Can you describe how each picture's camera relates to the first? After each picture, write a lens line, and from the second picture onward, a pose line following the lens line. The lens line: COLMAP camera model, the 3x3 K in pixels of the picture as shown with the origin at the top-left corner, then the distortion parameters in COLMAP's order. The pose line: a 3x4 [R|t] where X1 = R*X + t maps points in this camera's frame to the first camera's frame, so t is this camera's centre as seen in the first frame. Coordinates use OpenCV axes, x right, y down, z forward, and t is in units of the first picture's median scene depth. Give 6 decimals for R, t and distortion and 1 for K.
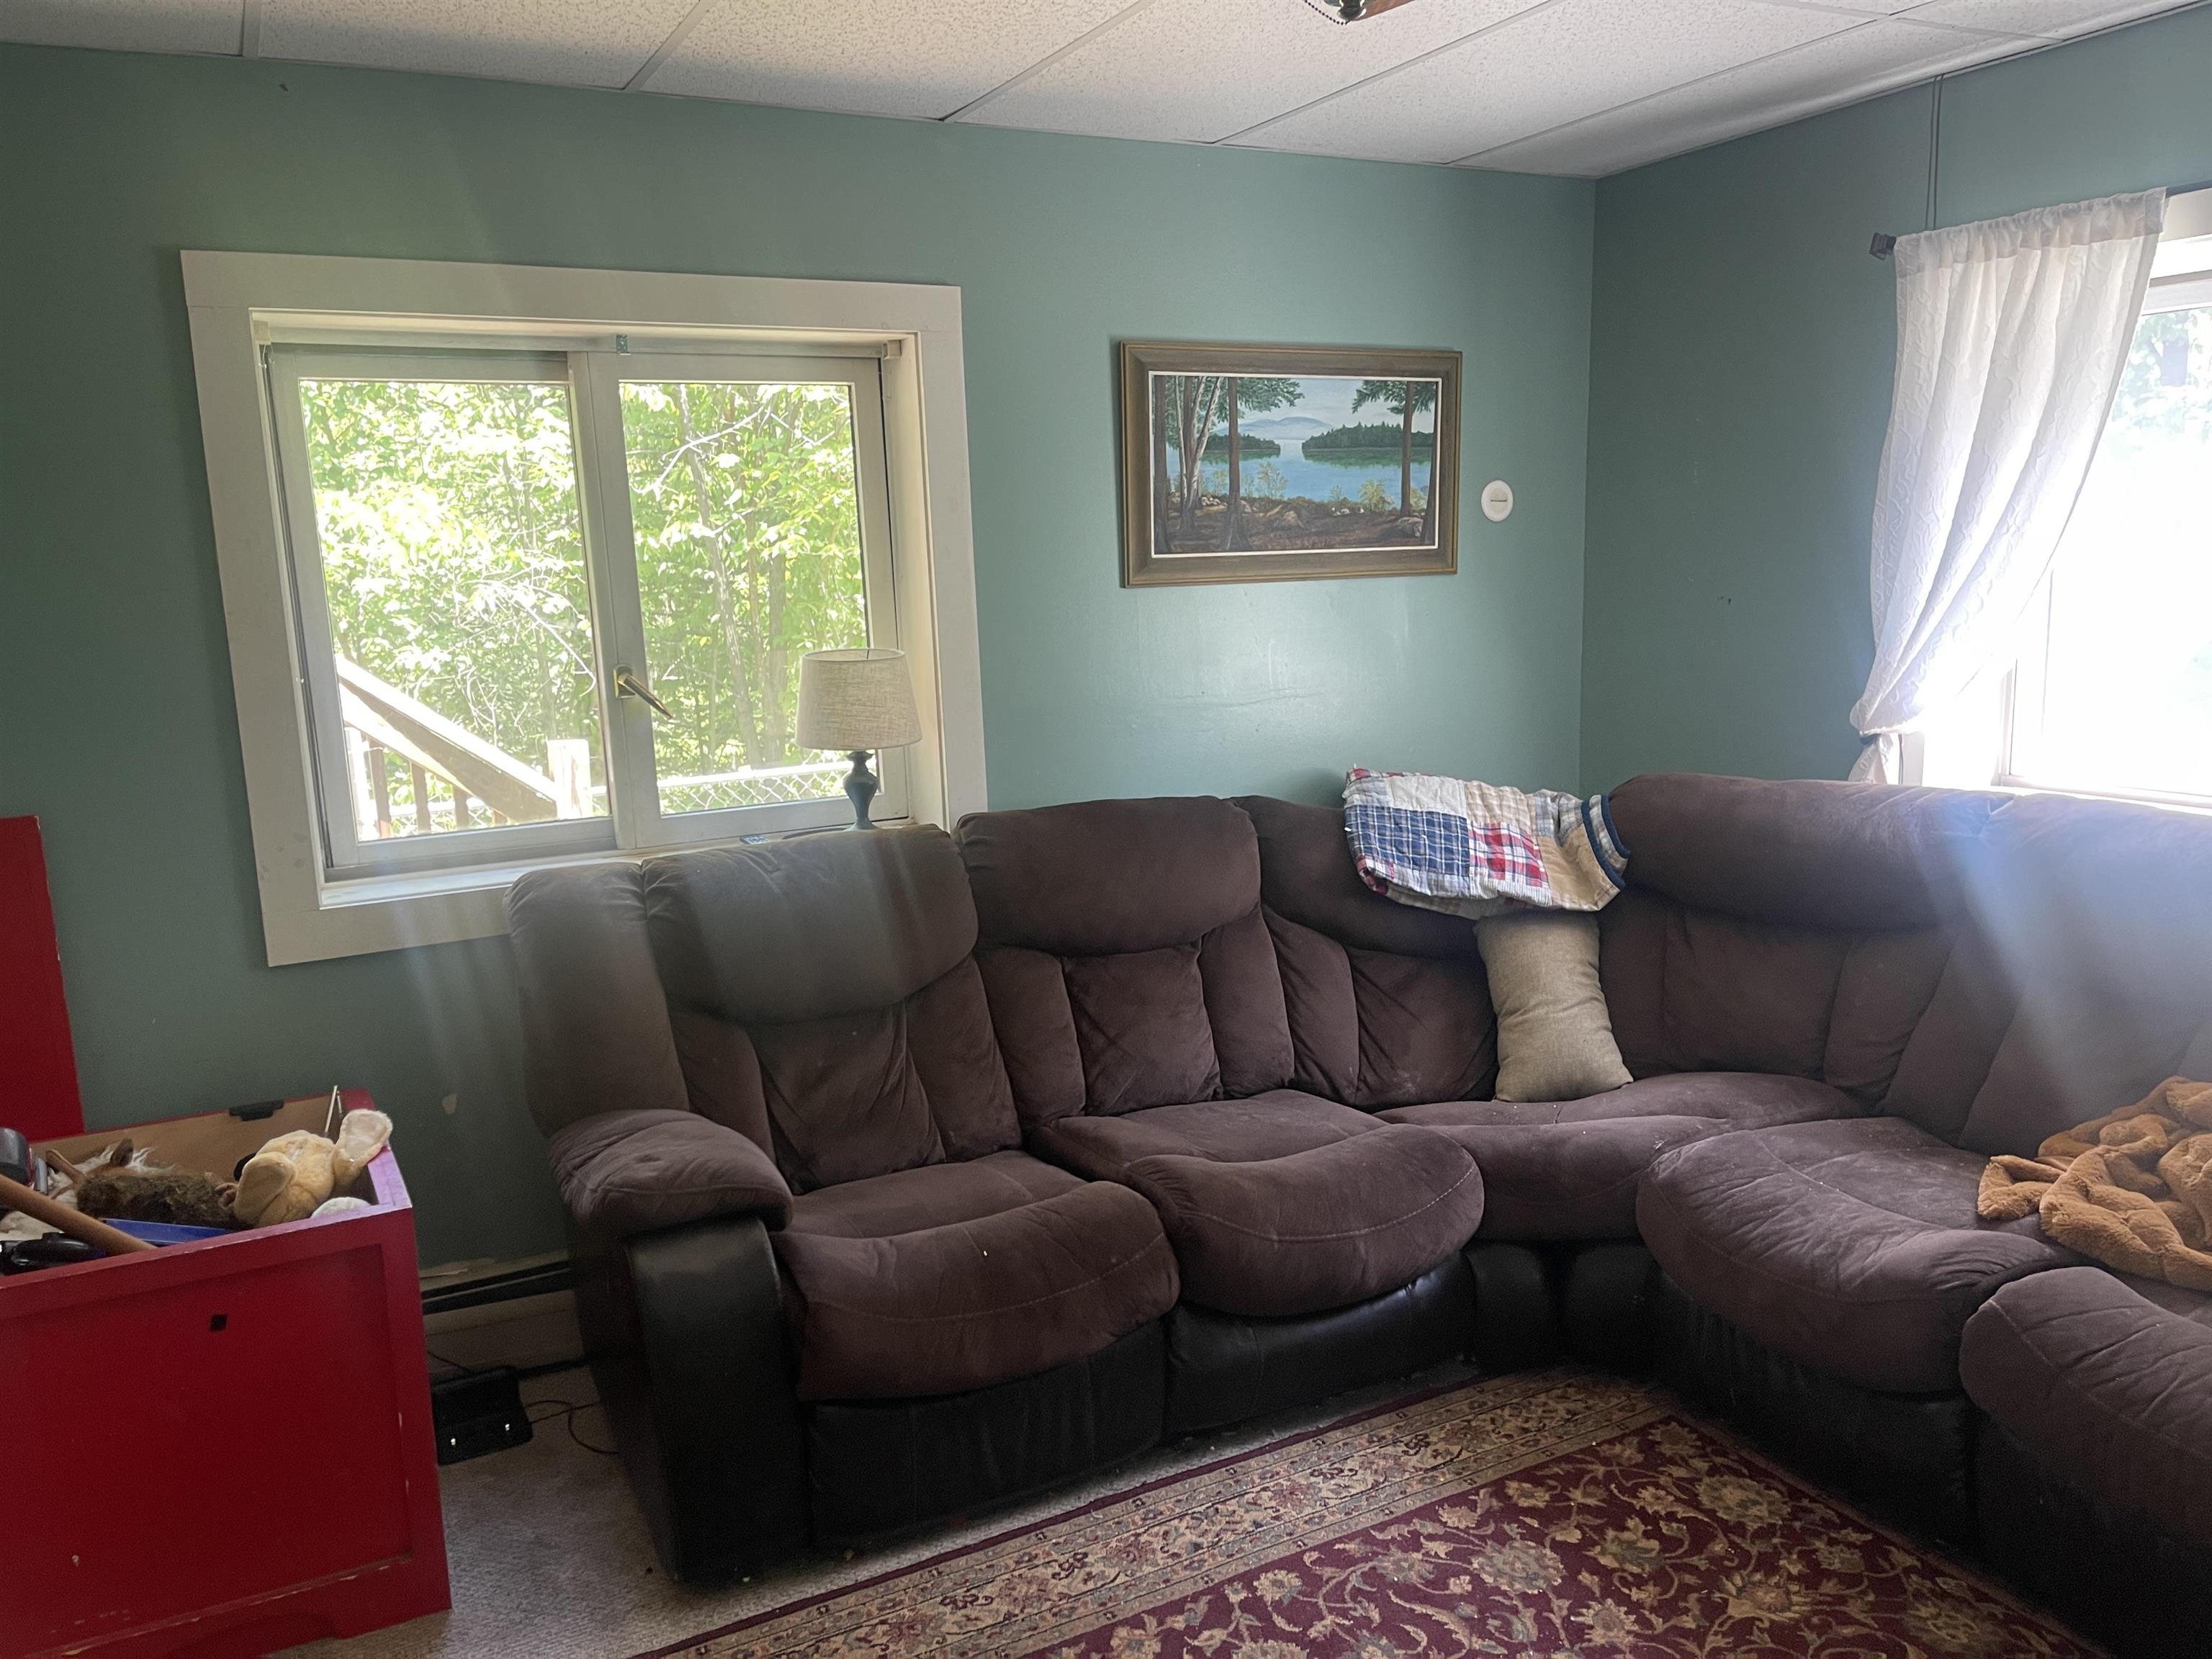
lens RADIAL K [[1673.5, 0, 1101.5], [0, 1673.5, 842.9], [0, 0, 1]] dist [0.072693, -0.104211]
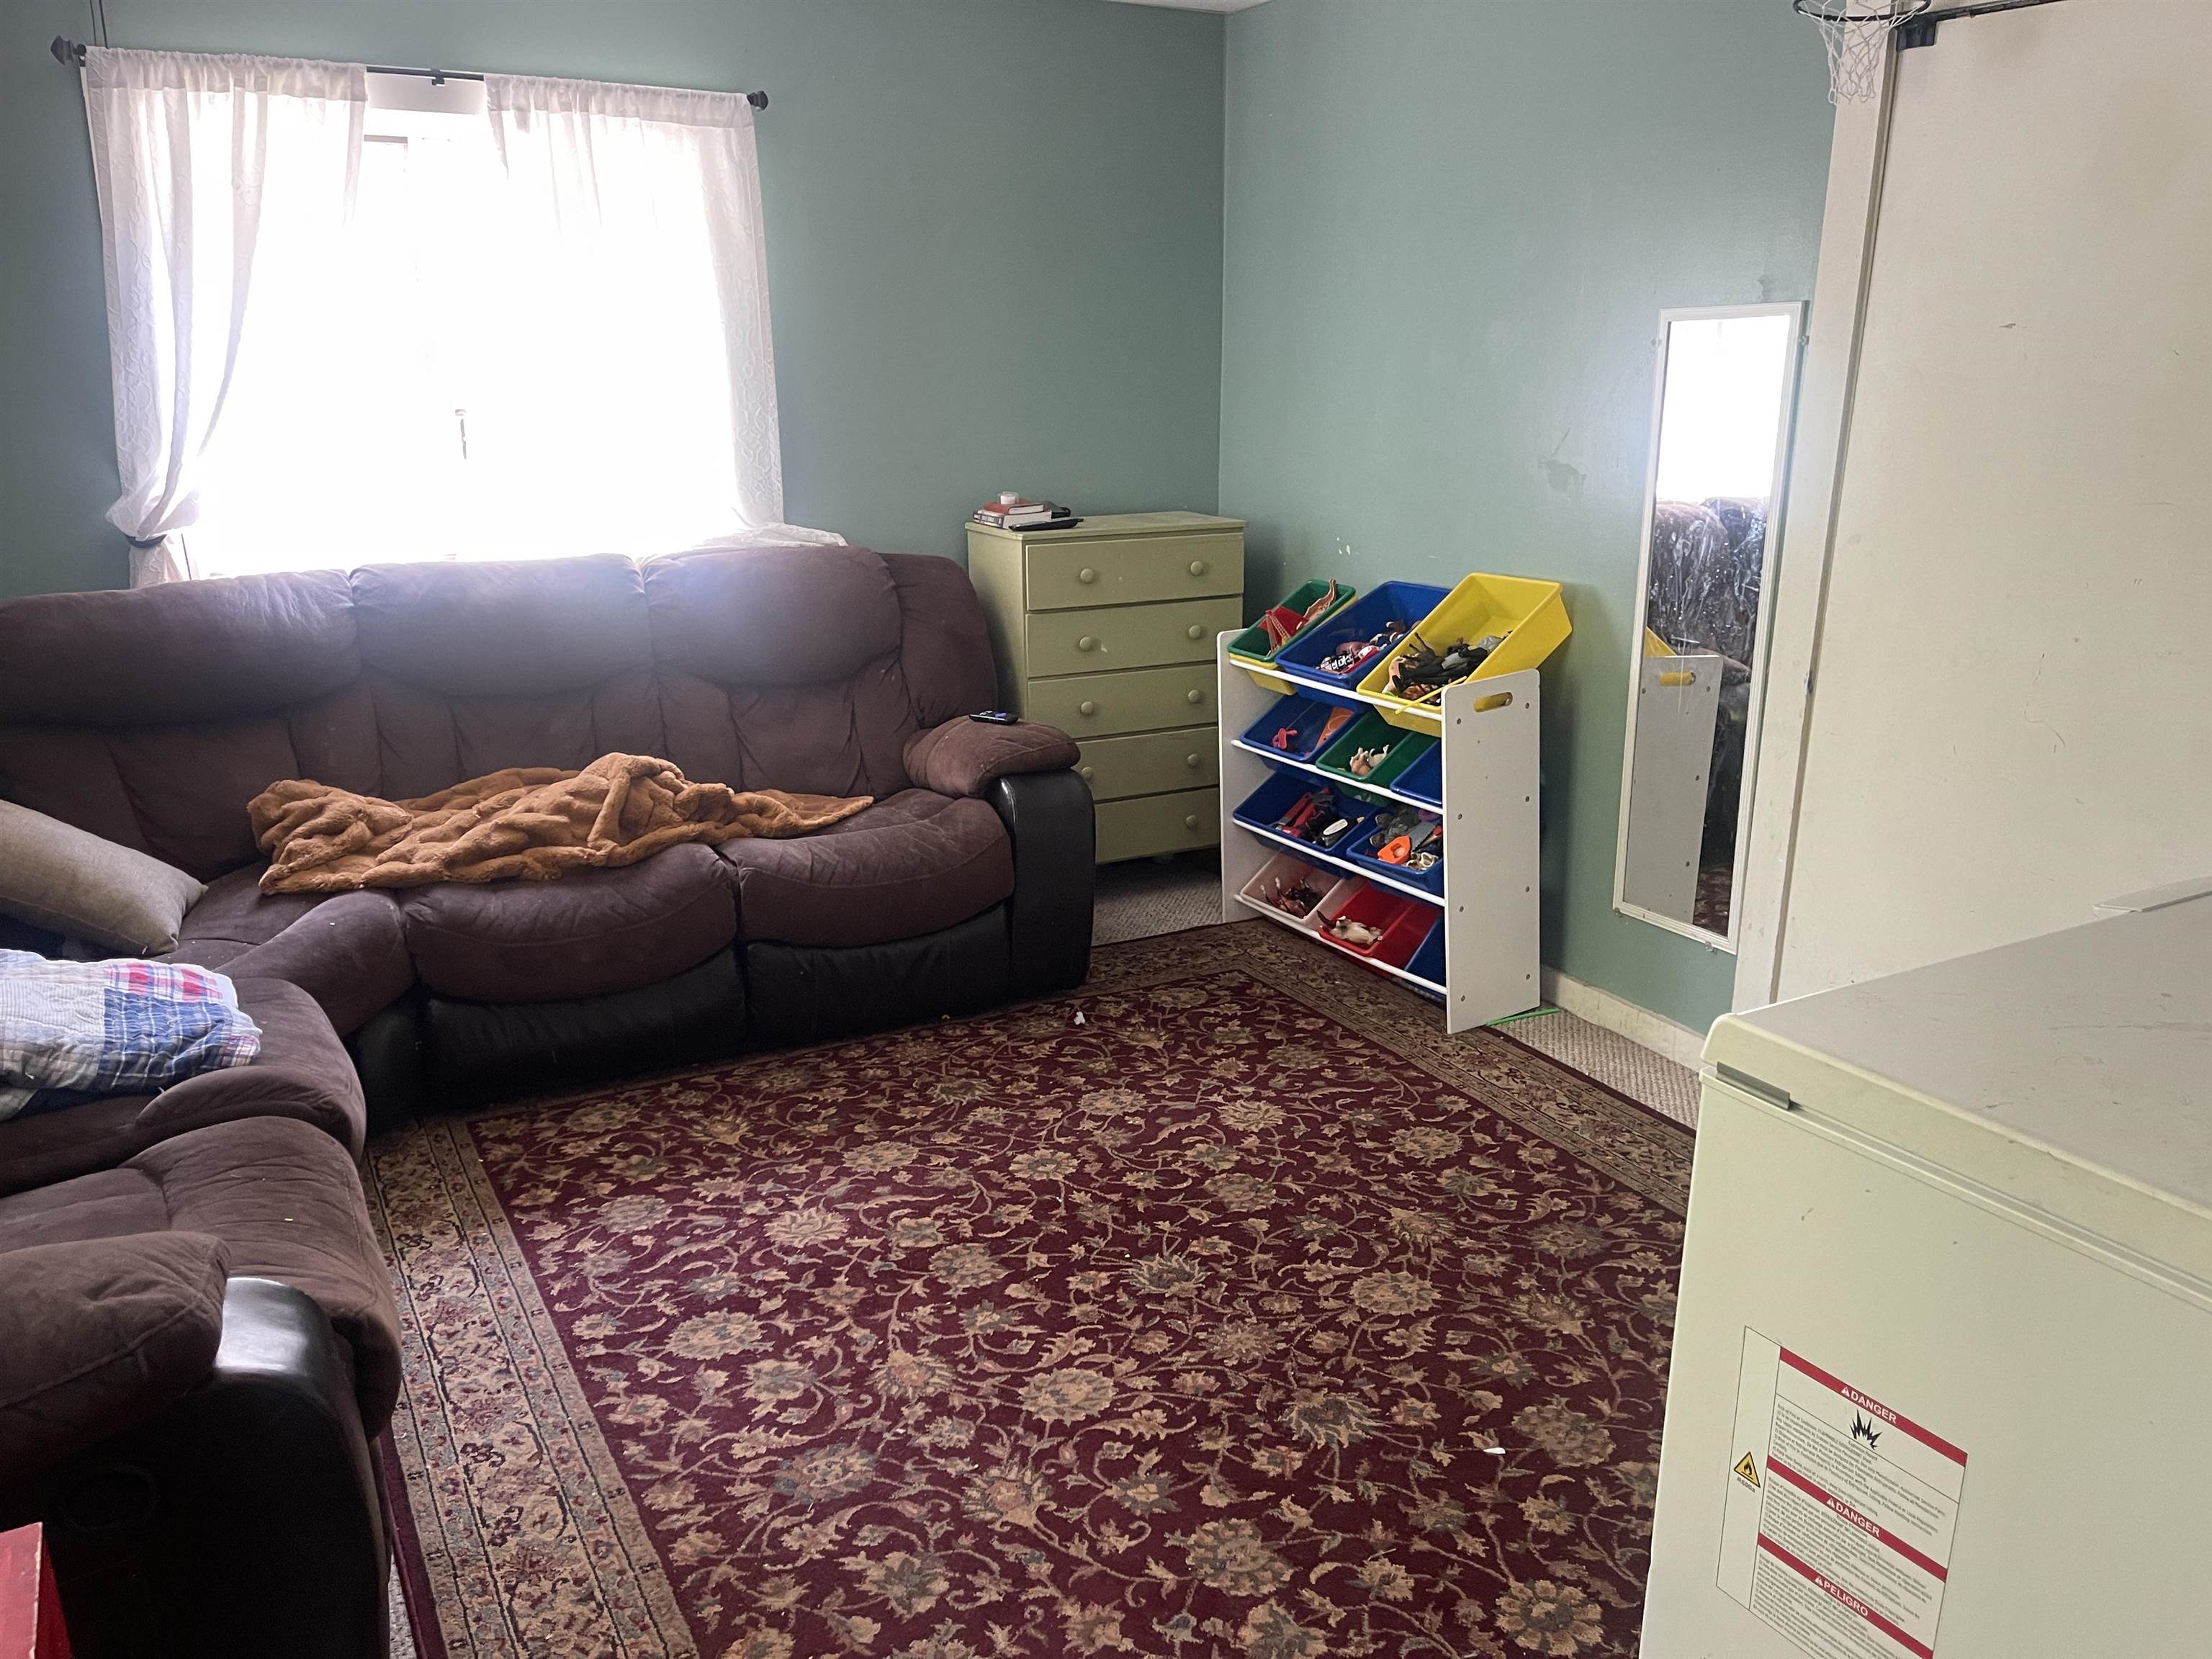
lens RADIAL K [[1673.5, 0, 1101.5], [0, 1673.5, 842.9], [0, 0, 1]] dist [0.072693, -0.104211]
pose [[-0.019246, -0.252880, 0.967306, -0.807912], [0.171290, 0.952347, 0.252377, -0.064704], [-0.985033, 0.170547, 0.024987, 0.566515]]
